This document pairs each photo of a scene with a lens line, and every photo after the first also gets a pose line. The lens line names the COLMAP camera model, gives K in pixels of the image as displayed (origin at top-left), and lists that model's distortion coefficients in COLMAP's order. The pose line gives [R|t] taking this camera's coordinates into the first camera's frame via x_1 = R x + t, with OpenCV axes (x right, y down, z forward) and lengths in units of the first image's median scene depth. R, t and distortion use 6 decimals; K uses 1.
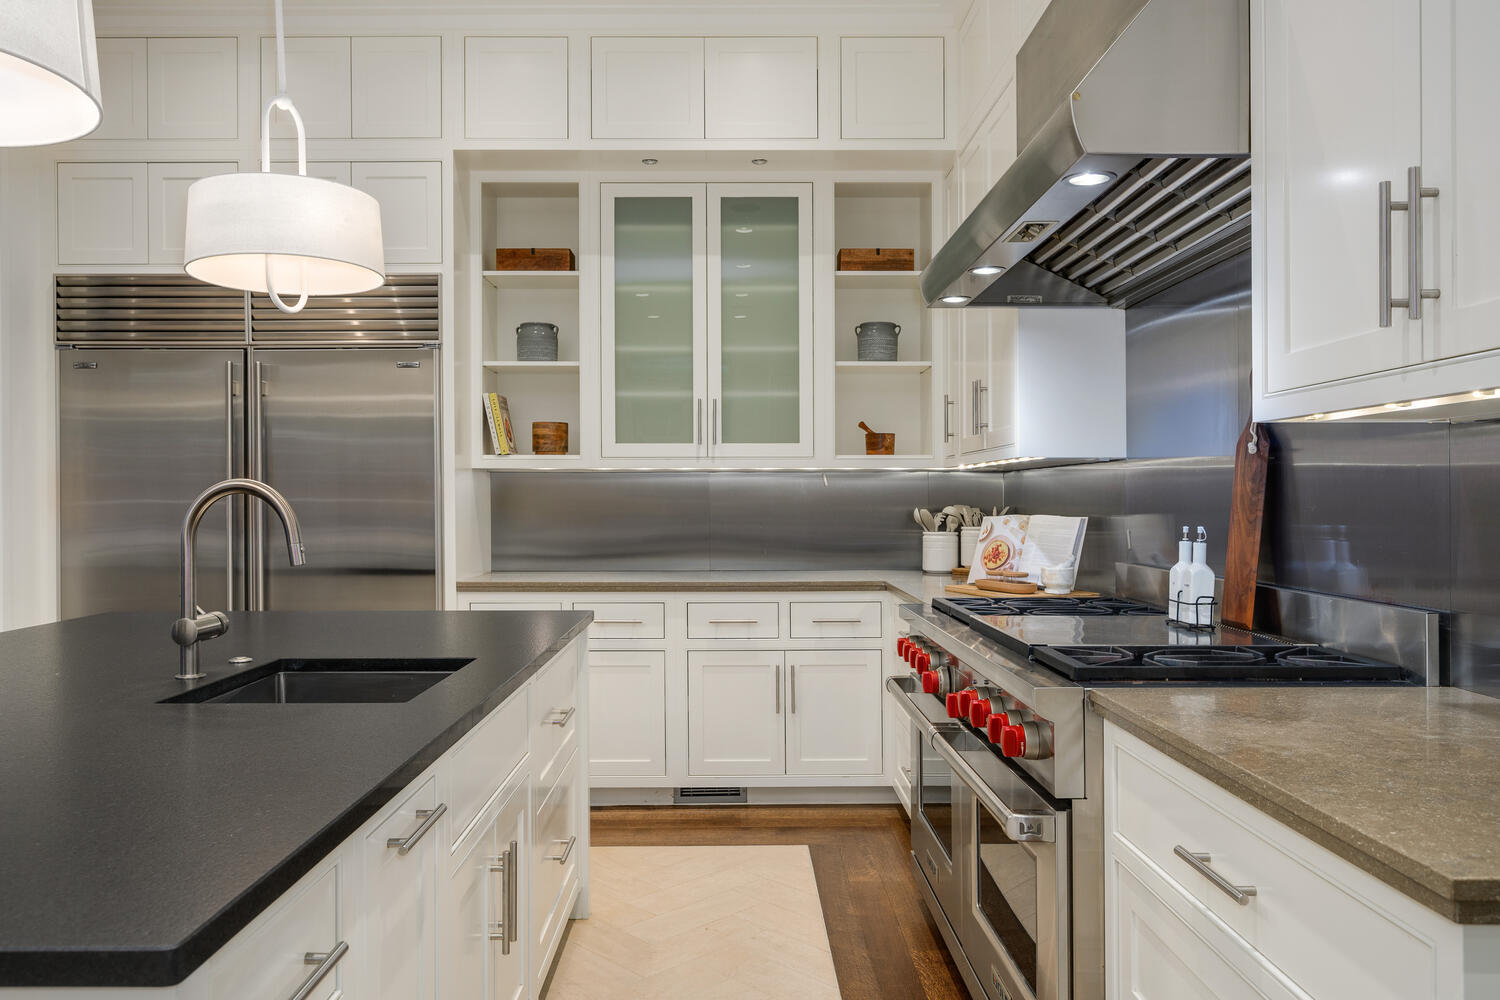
lens RADIAL K [[1141.1, 0, 746.9], [0, 1141.1, 508.8], [0, 0, 1]] dist [0.001761, -0.004026]
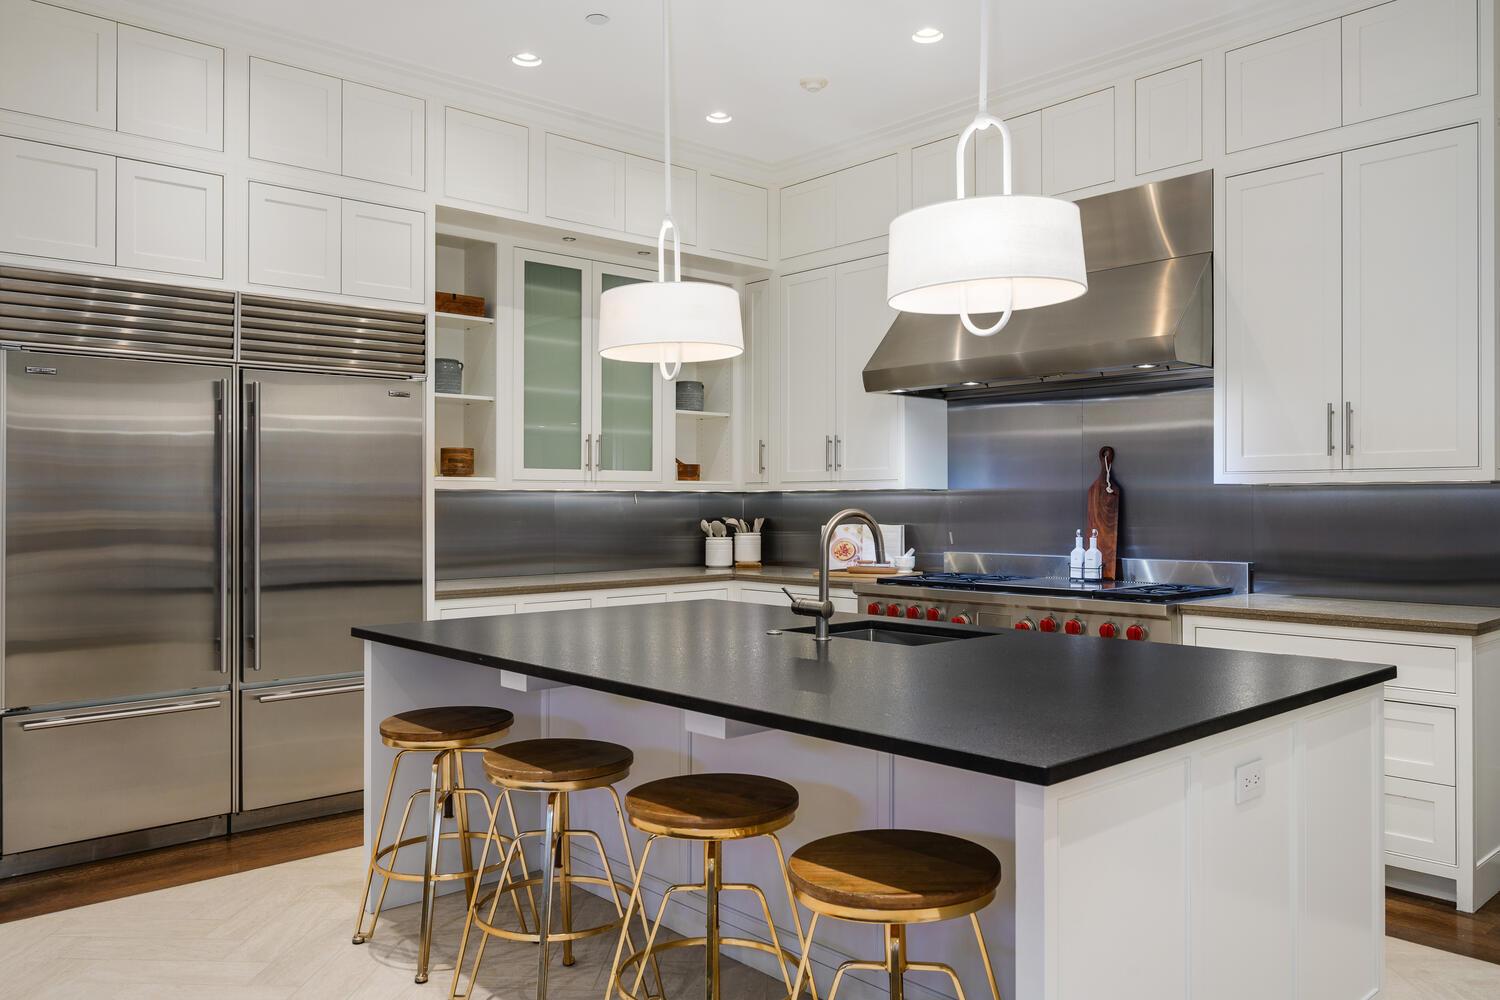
lens RADIAL K [[1141.1, 0, 749.8], [0, 1141.1, 498.4], [0, 0, 1]] dist [0.001761, -0.004026]
pose [[0.736547, 0.002685, 0.676381, -0.743803], [0.007780, 0.999892, -0.012441, -0.009468], [-0.676341, 0.014426, 0.736447, -0.026680]]
